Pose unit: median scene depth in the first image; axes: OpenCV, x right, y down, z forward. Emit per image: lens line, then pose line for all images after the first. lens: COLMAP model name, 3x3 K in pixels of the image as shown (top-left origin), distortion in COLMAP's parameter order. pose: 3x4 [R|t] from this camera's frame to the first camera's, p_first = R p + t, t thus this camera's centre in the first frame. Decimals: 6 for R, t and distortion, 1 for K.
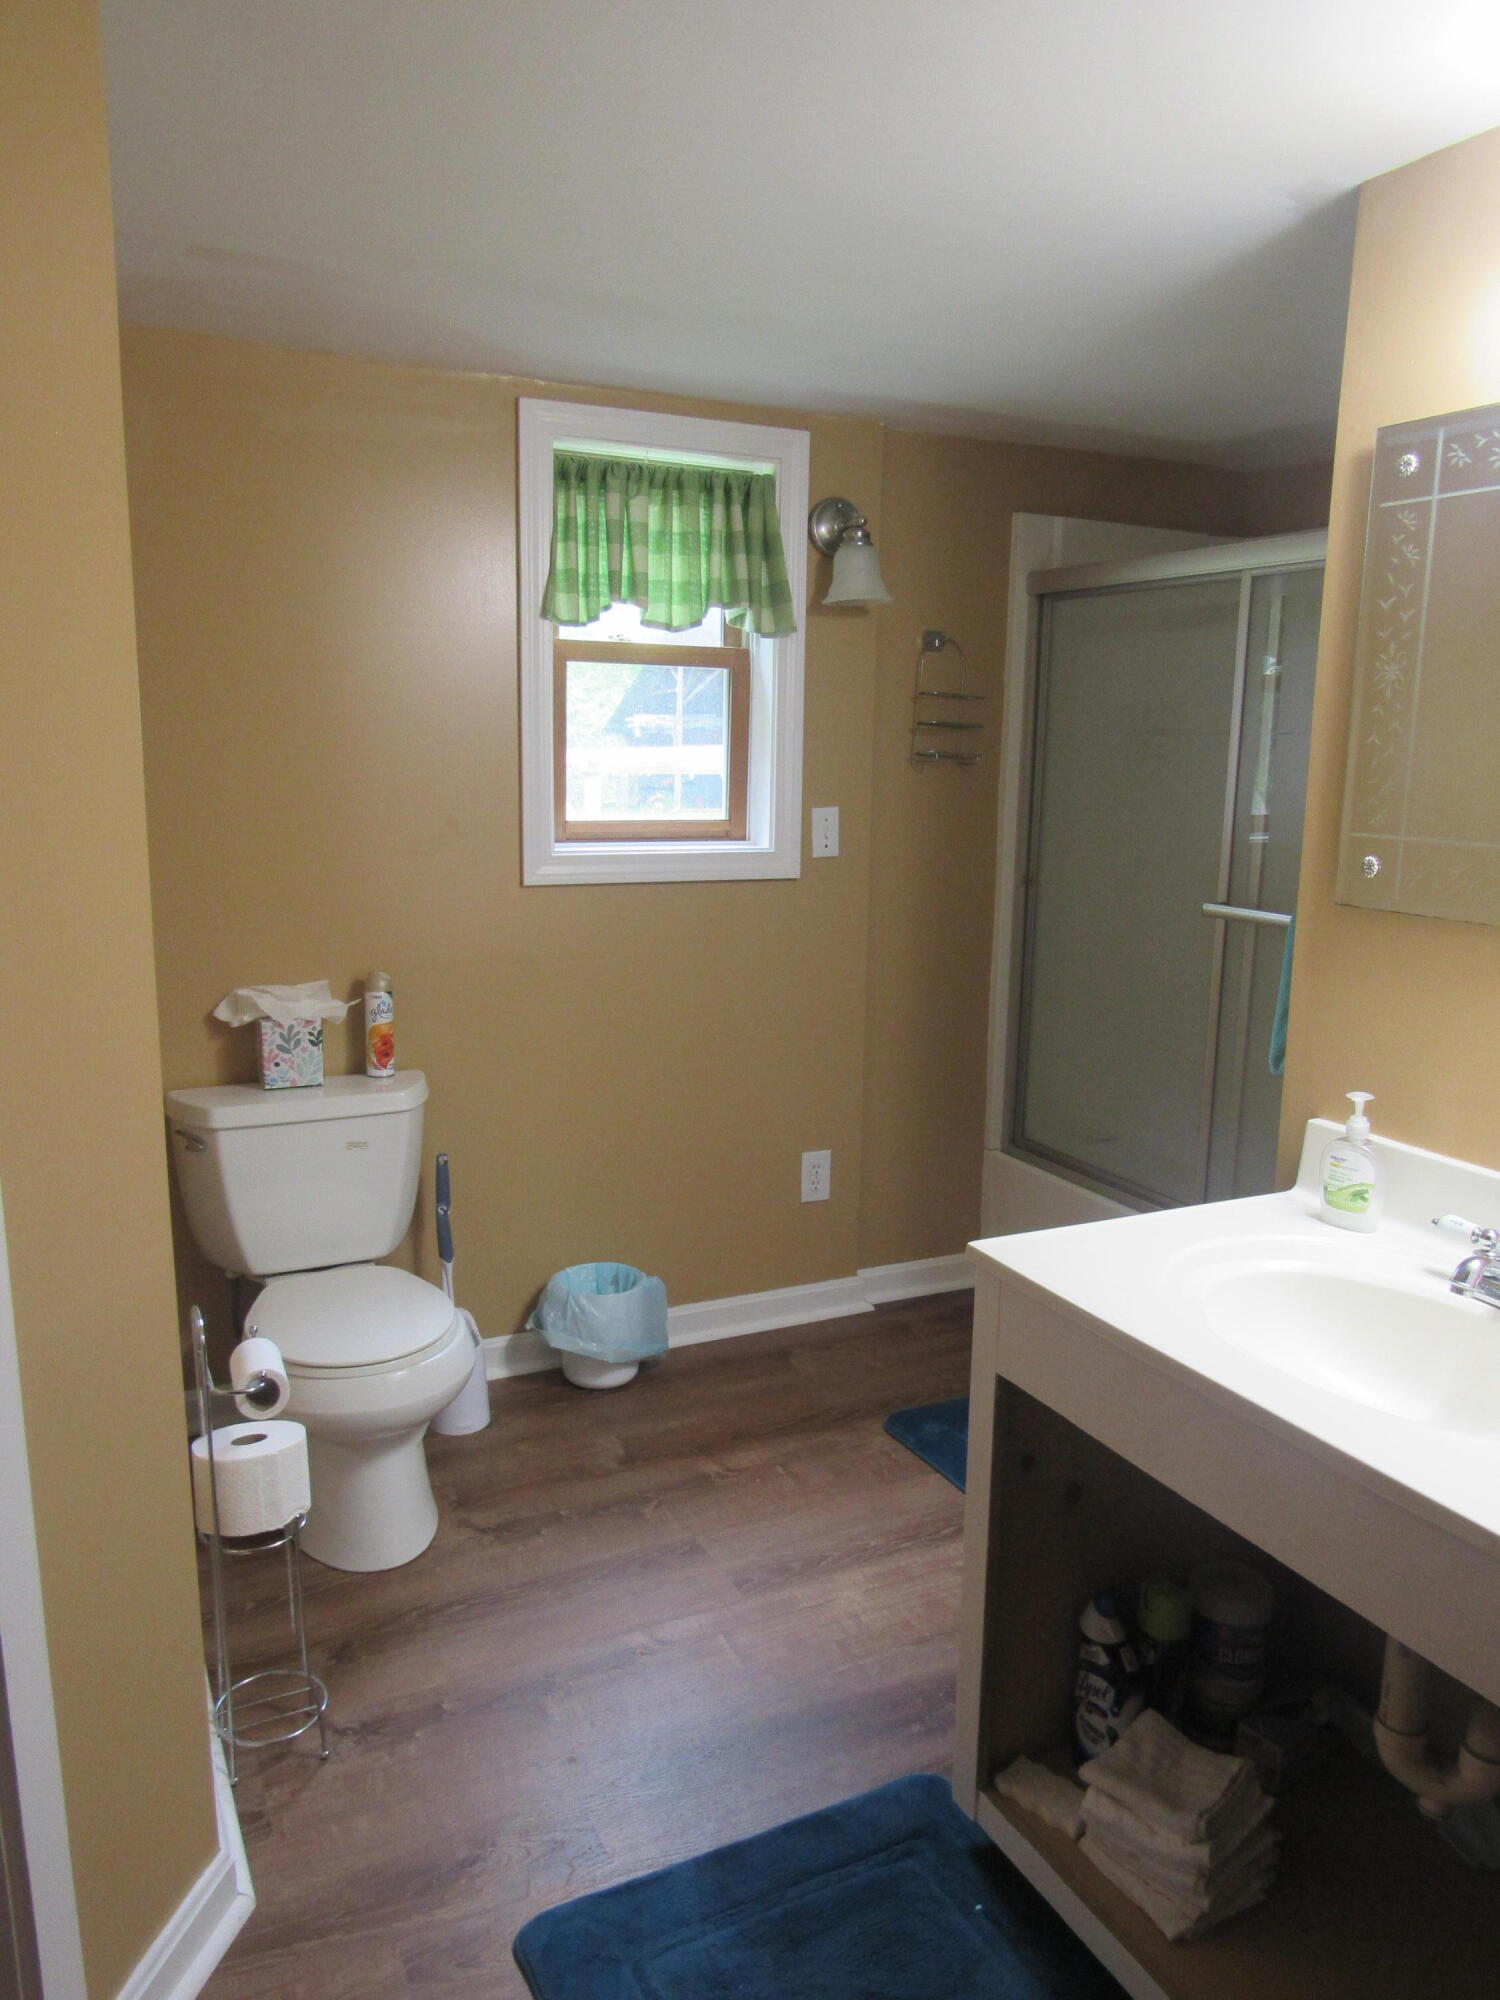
lens RADIAL K [[1425.4, 0, 757.2], [0, 1425.4, 1002.2], [0, 0, 1]] dist [-0.028413, 0.012590]
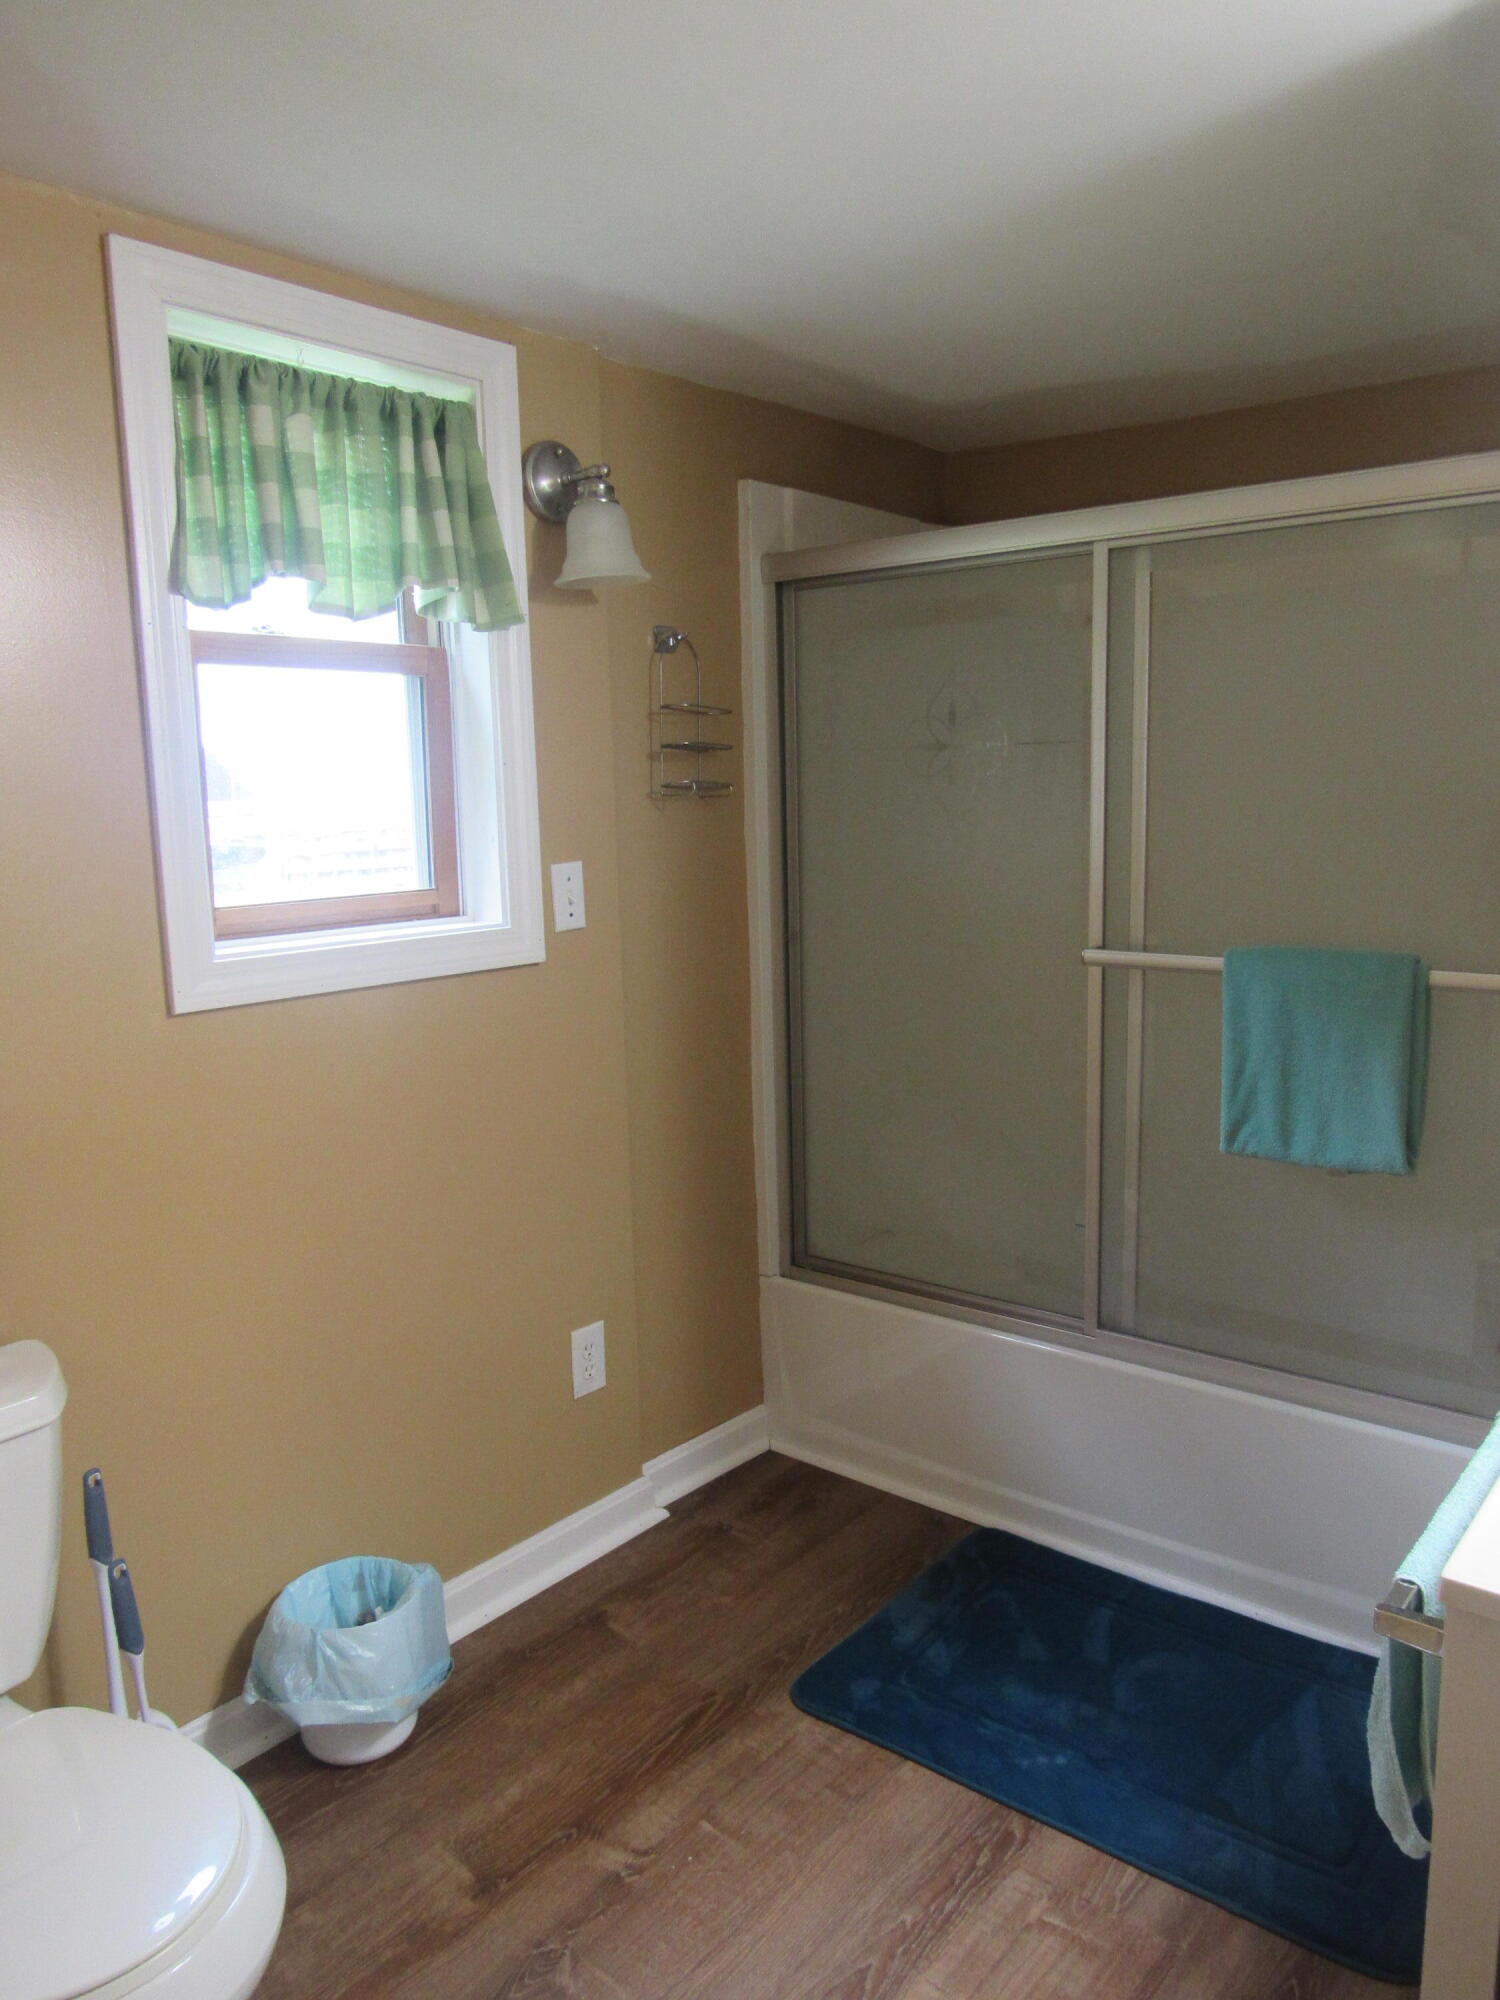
lens RADIAL K [[1425.4, 0, 743.3], [0, 1425.4, 1004.1], [0, 0, 1]] dist [-0.028413, 0.012590]
pose [[0.912316, -0.101164, 0.396794, -0.176615], [0.113459, 0.993514, -0.007566, -0.051161], [-0.393455, 0.051922, 0.917877, 0.310368]]
